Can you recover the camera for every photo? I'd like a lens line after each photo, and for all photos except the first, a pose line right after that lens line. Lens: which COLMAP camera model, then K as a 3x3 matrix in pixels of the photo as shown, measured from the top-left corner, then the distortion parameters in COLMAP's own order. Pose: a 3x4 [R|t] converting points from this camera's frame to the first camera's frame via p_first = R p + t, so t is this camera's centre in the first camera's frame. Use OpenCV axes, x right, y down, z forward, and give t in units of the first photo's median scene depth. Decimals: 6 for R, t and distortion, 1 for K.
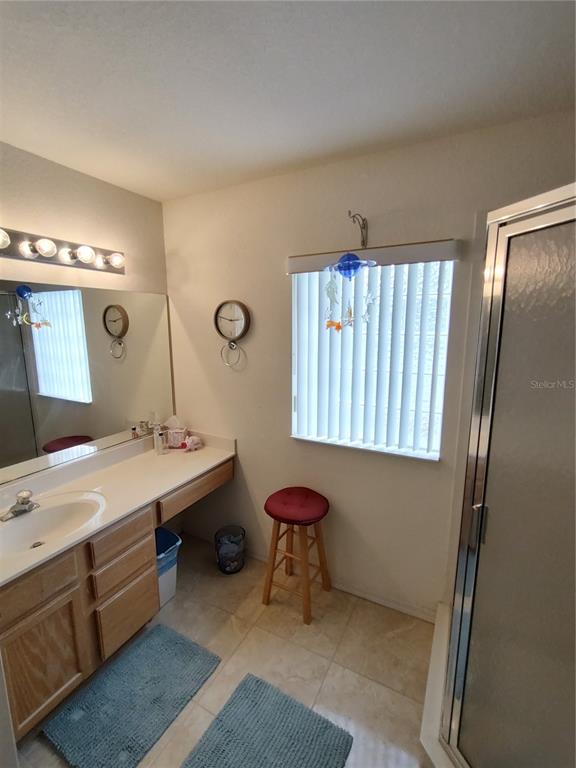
lens RADIAL K [[350.4, 0, 288.3], [0, 350.4, 387.4], [0, 0, 1]] dist [-0.002924, 0.000488]
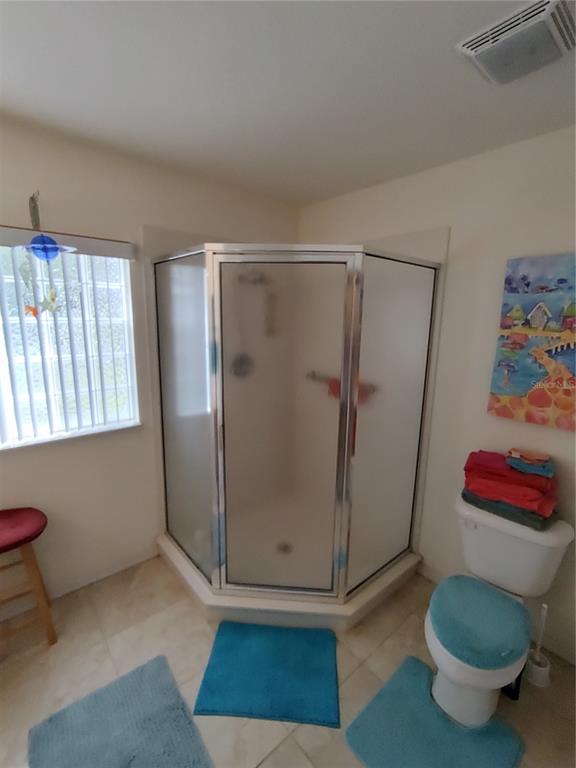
lens RADIAL K [[350.4, 0, 288.3], [0, 350.4, 387.4], [0, 0, 1]] dist [-0.002924, 0.000488]
pose [[0.362088, -0.169899, 0.916530, -0.527613], [0.139536, 0.982050, 0.126919, -0.001555], [-0.921641, 0.081933, 0.379296, 0.058152]]
